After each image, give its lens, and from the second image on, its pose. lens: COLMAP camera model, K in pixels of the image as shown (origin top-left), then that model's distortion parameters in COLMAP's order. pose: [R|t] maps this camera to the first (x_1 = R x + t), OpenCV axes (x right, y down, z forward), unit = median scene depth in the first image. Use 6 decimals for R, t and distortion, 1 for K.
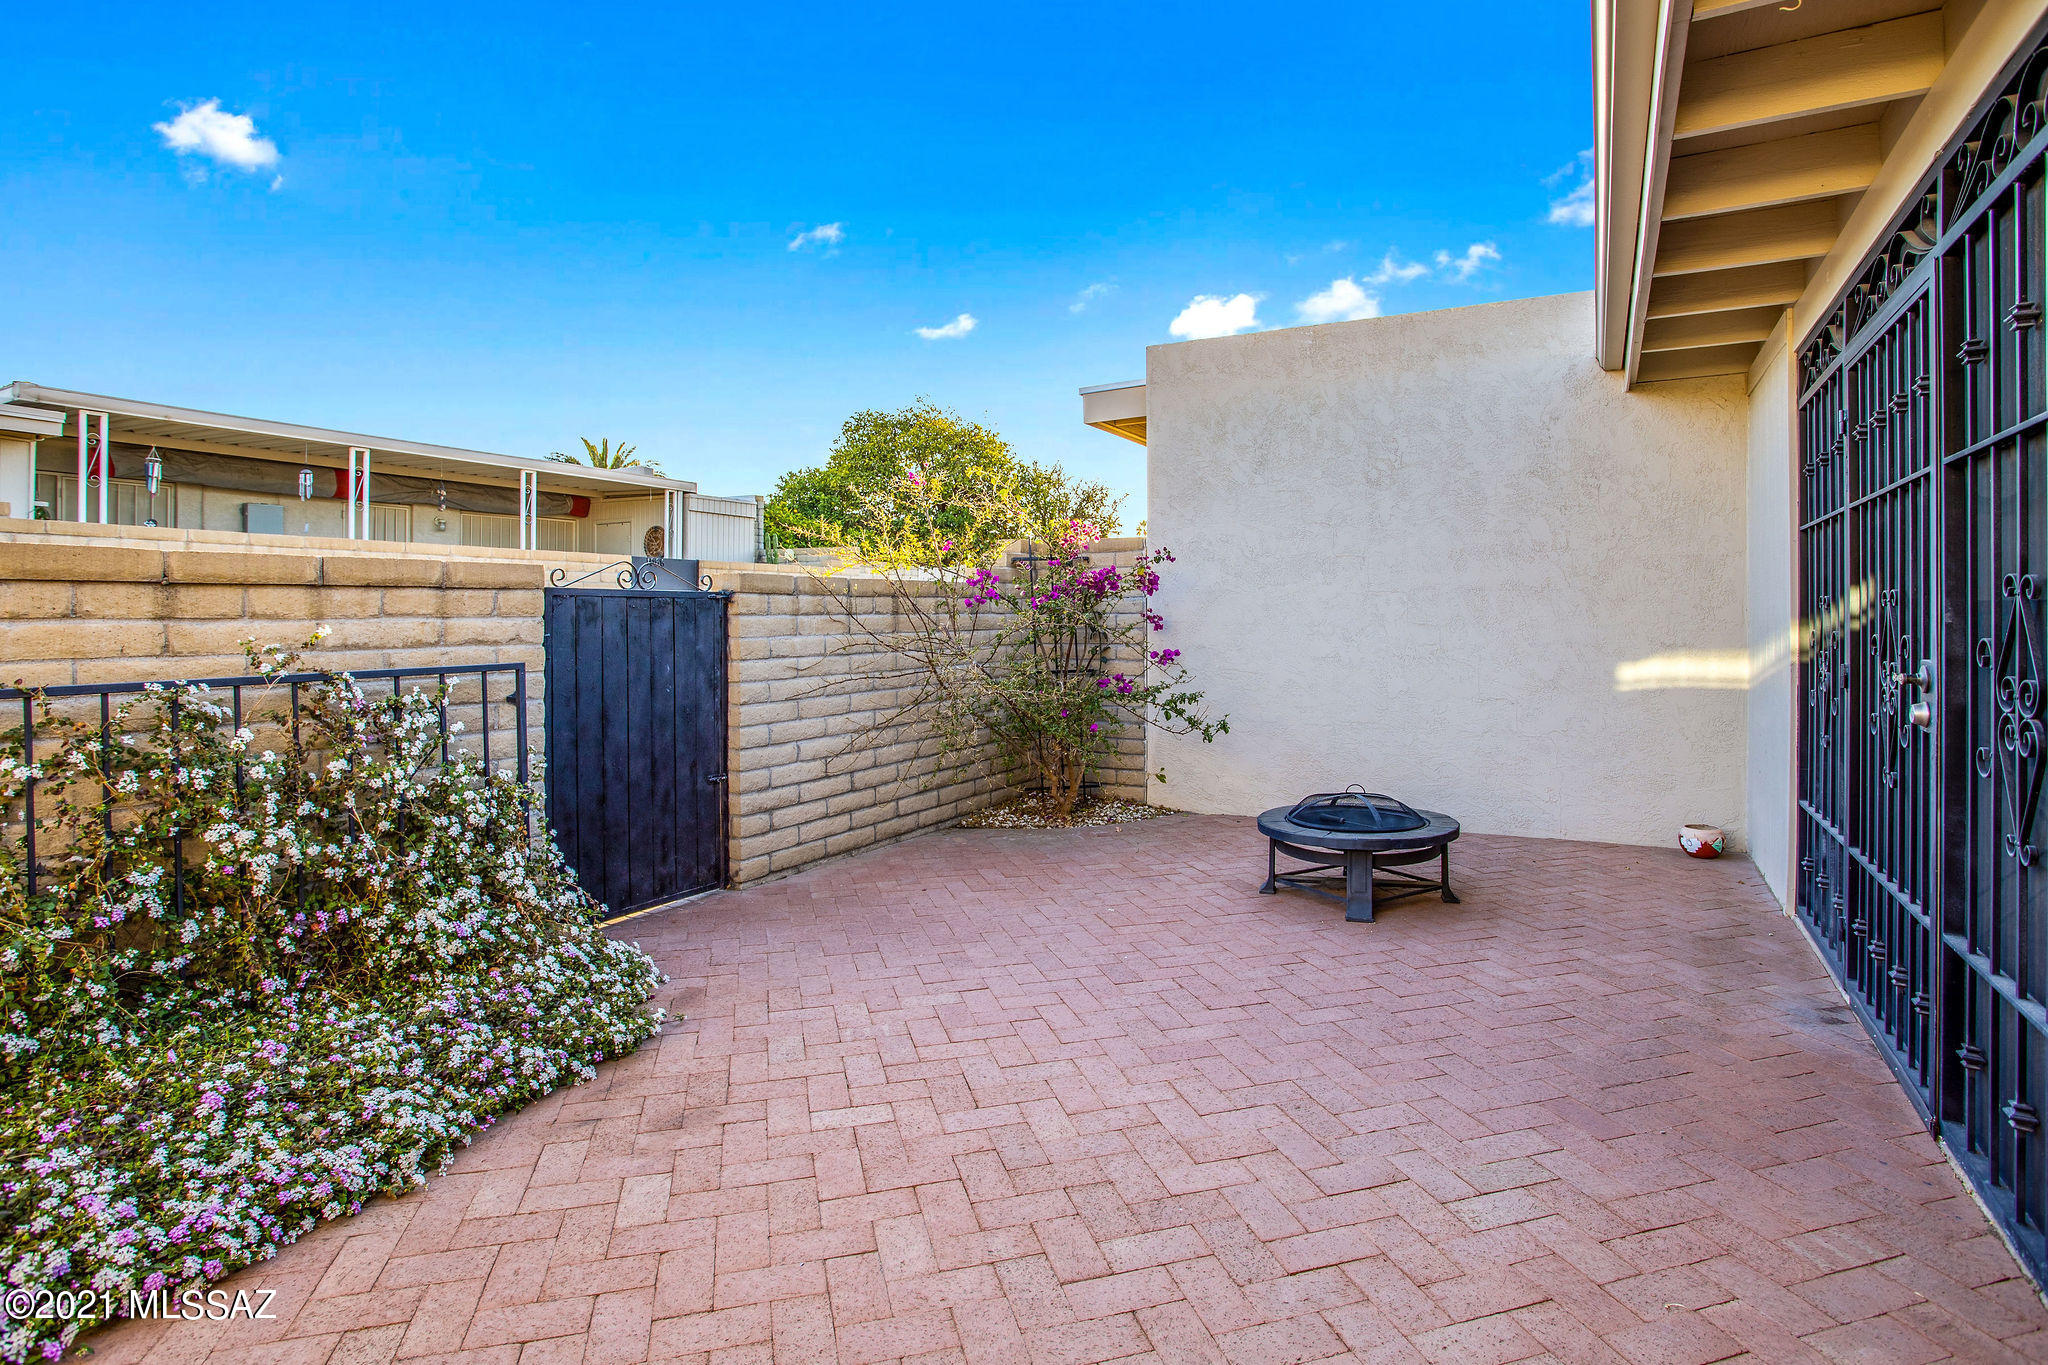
lens RADIAL K [[1024.3, 0, 1022.2], [0, 1024.3, 612.9], [0, 0, 1]] dist [-0.070098, 0.024120]
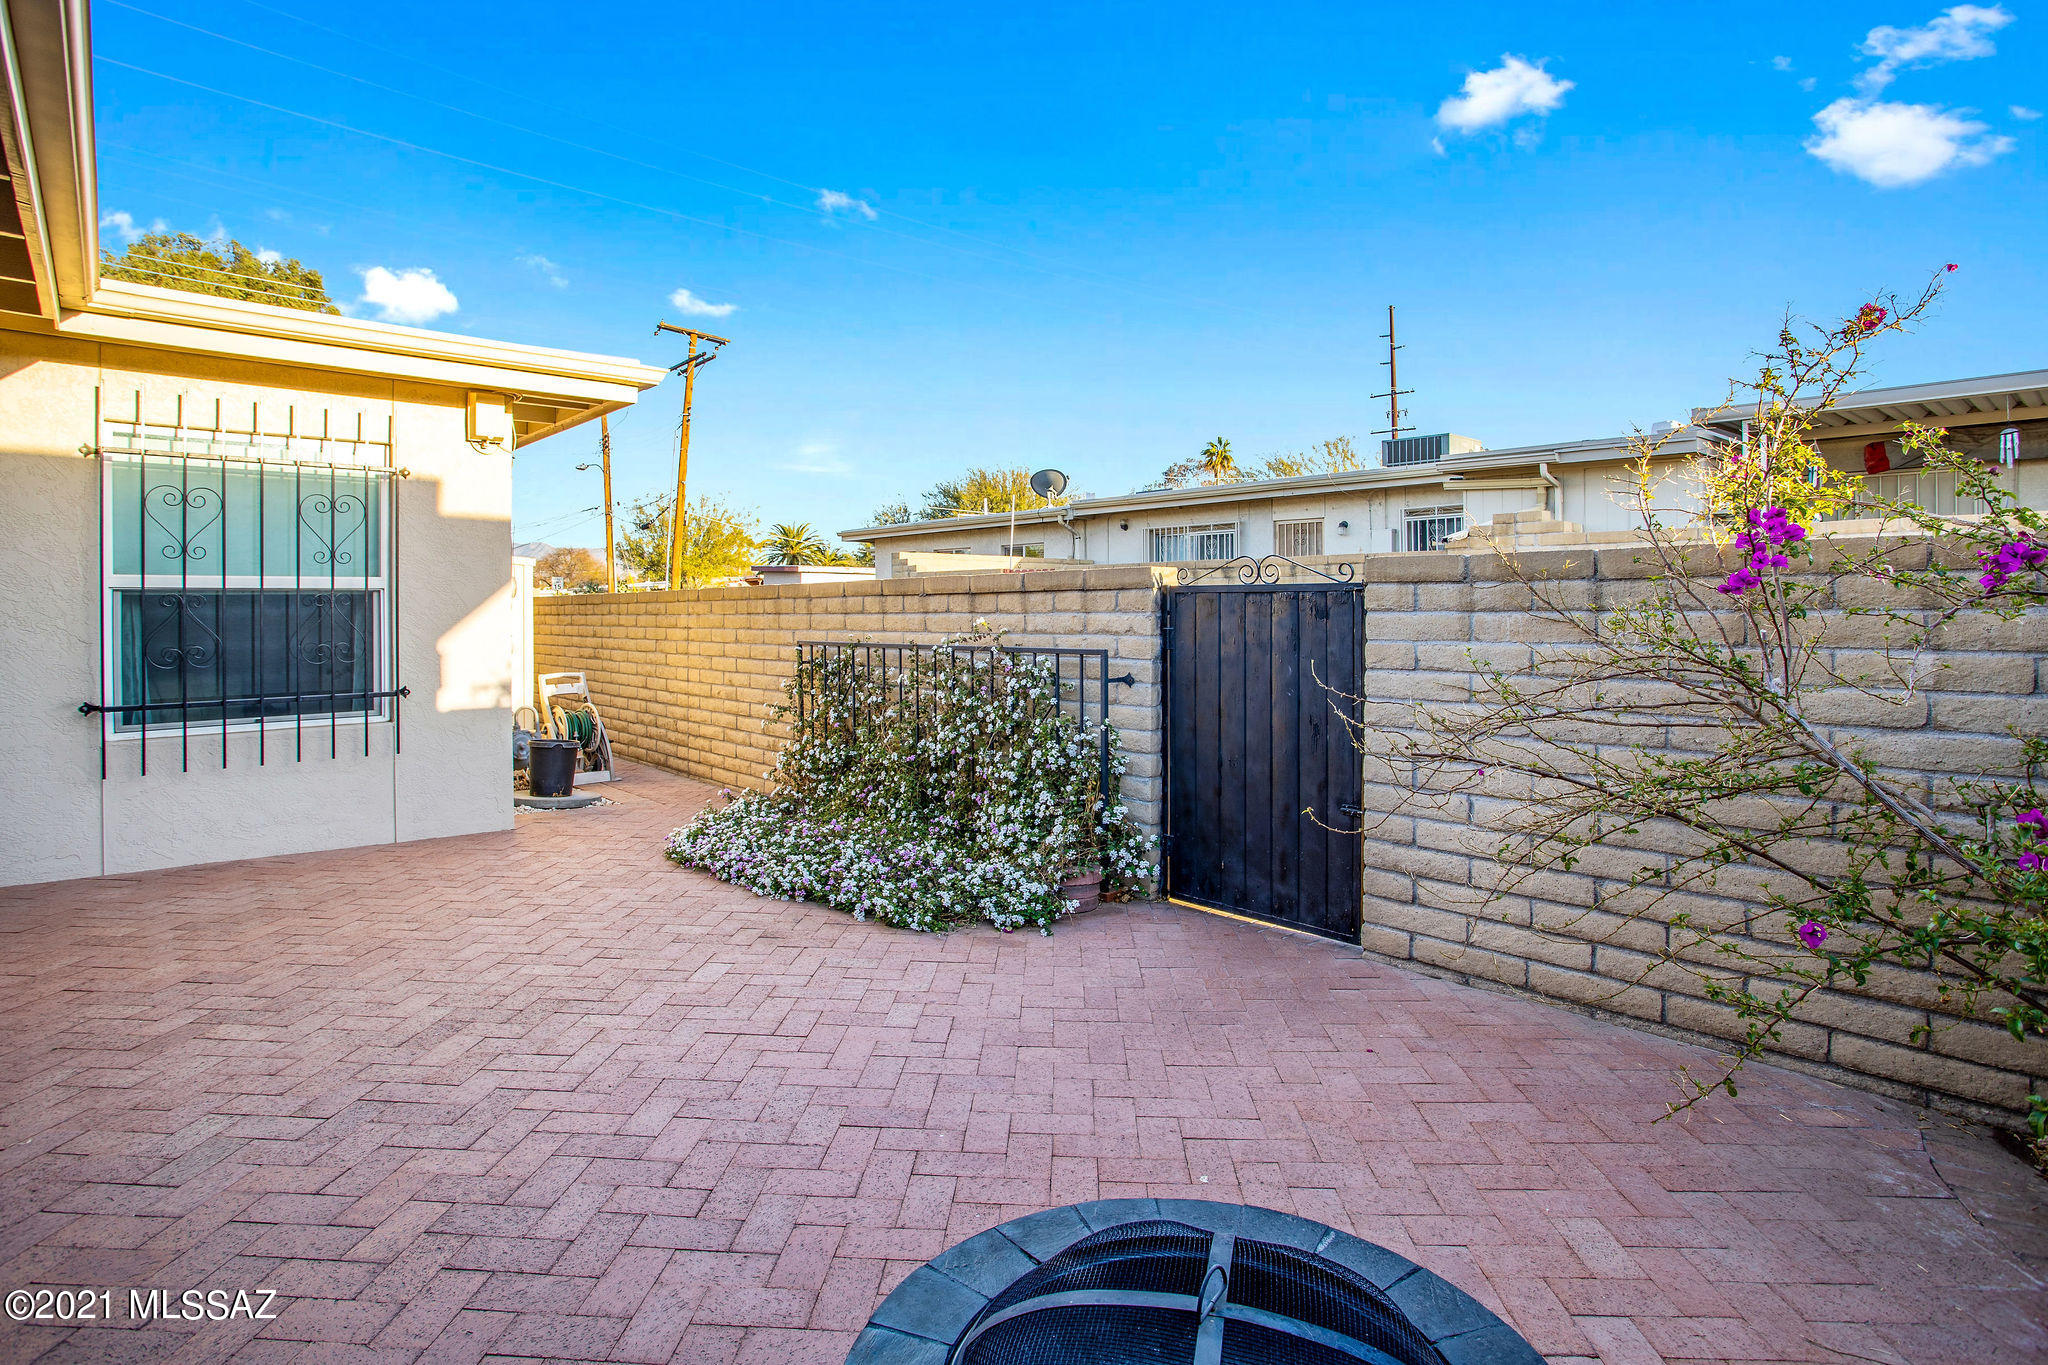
lens RADIAL K [[1024.3, 0, 1022.2], [0, 1024.3, 612.9], [0, 0, 1]] dist [-0.070098, 0.024120]
pose [[-0.294828, 0.002341, -0.955548, 0.720525], [0.001306, 0.999997, 0.002047, 0.001864], [0.955549, -0.000644, -0.294830, 1.268859]]
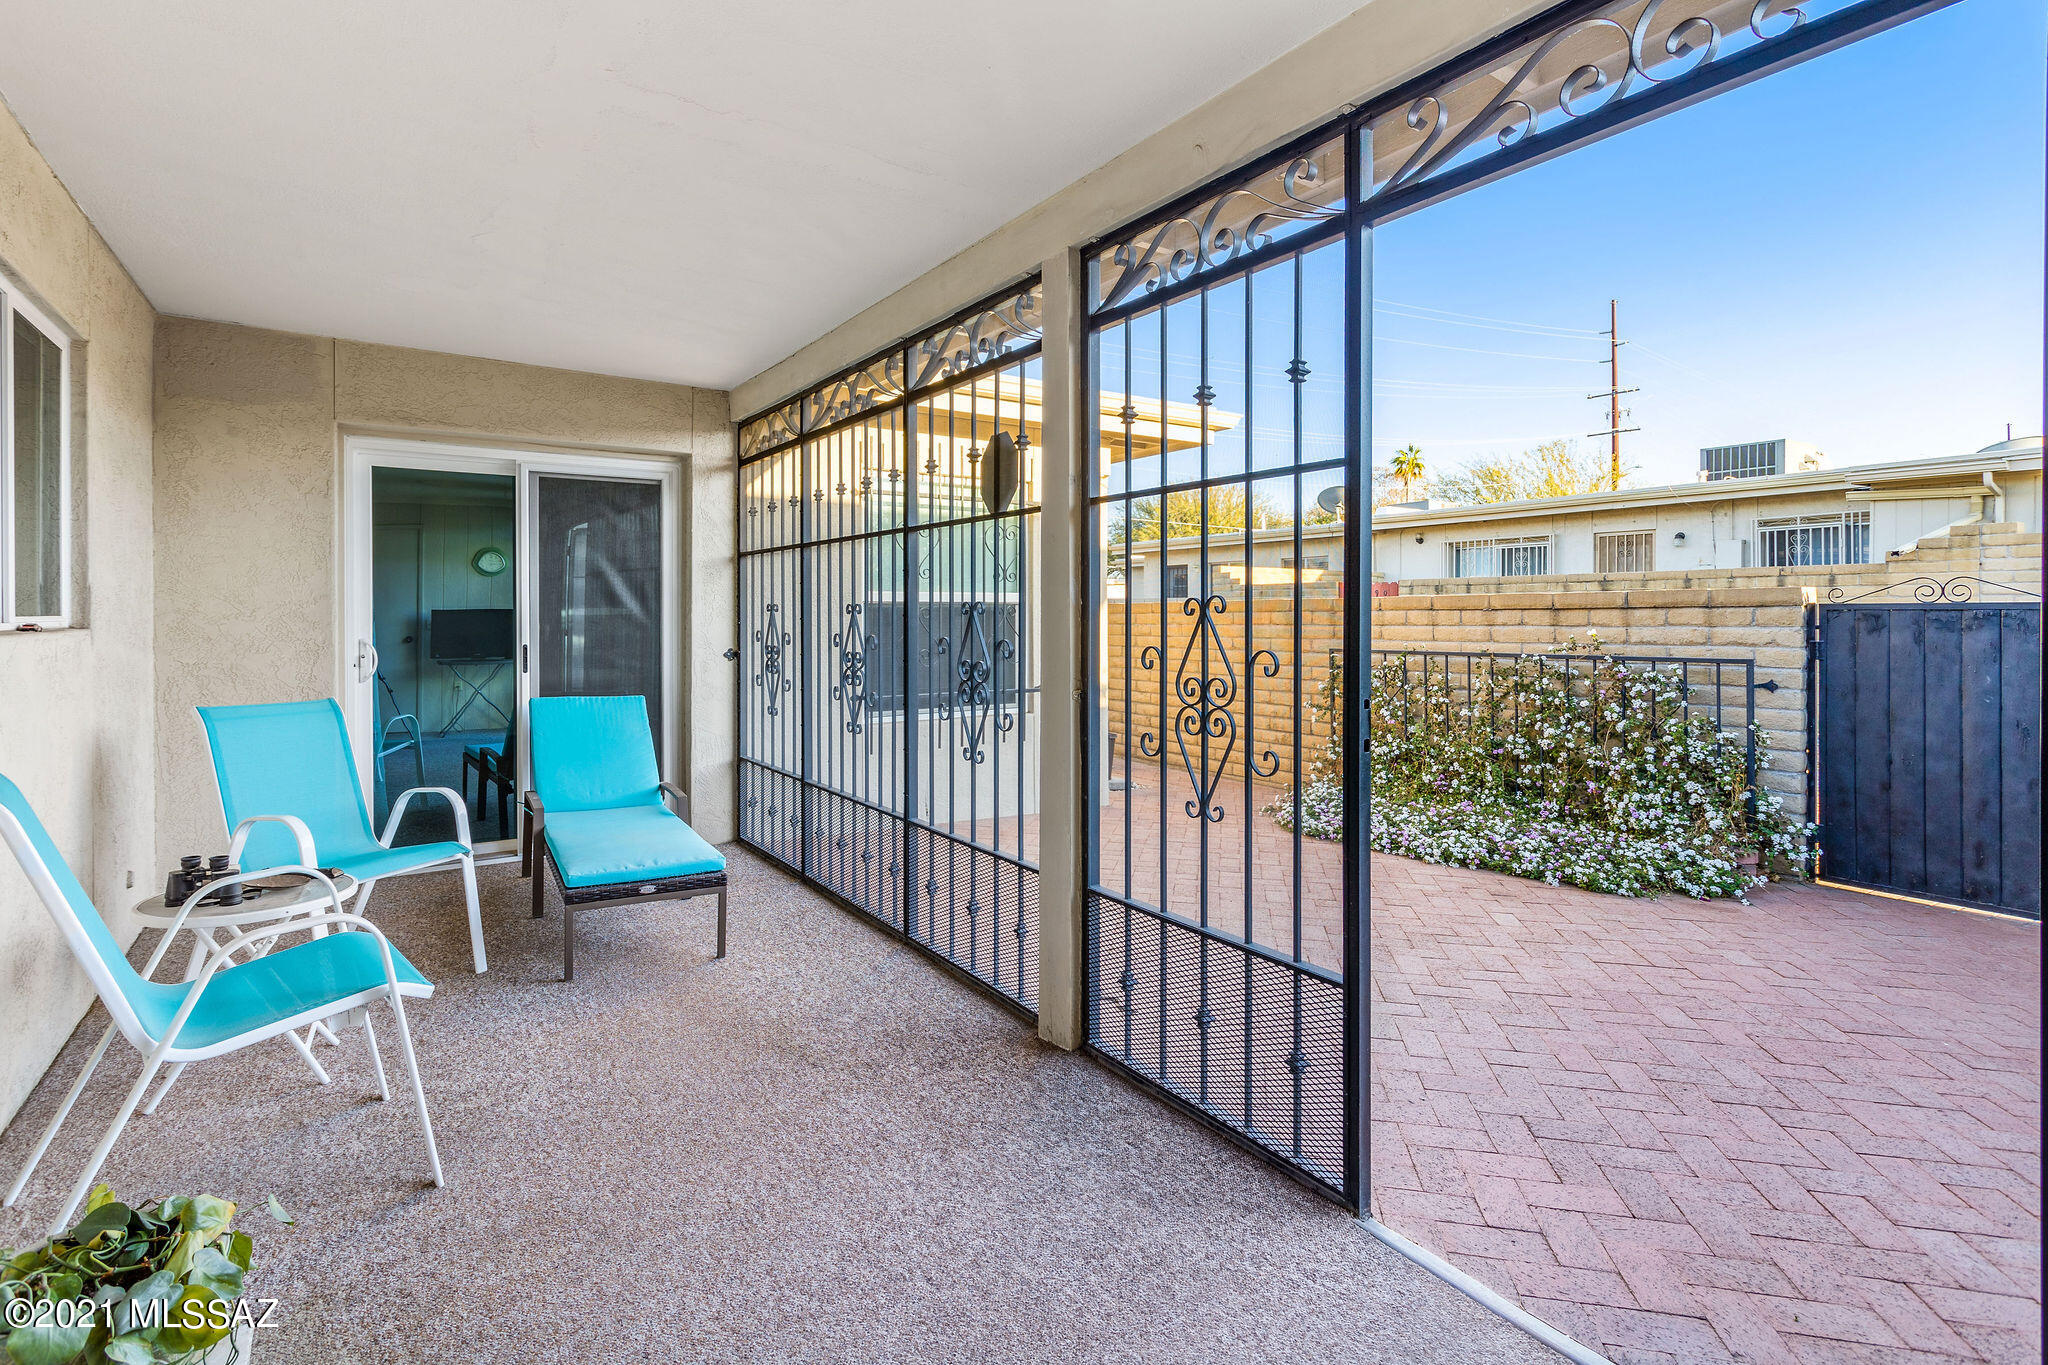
lens RADIAL K [[985.5, 0, 1016.8], [0, 985.5, 624.6], [0, 0, 1]] dist [0.003361, 0.001472]
pose [[-0.447278, 0.004700, -0.894383, 1.183457], [-0.000592, 0.999984, 0.005551, -0.005907], [0.894395, 0.003012, -0.447268, 0.700471]]
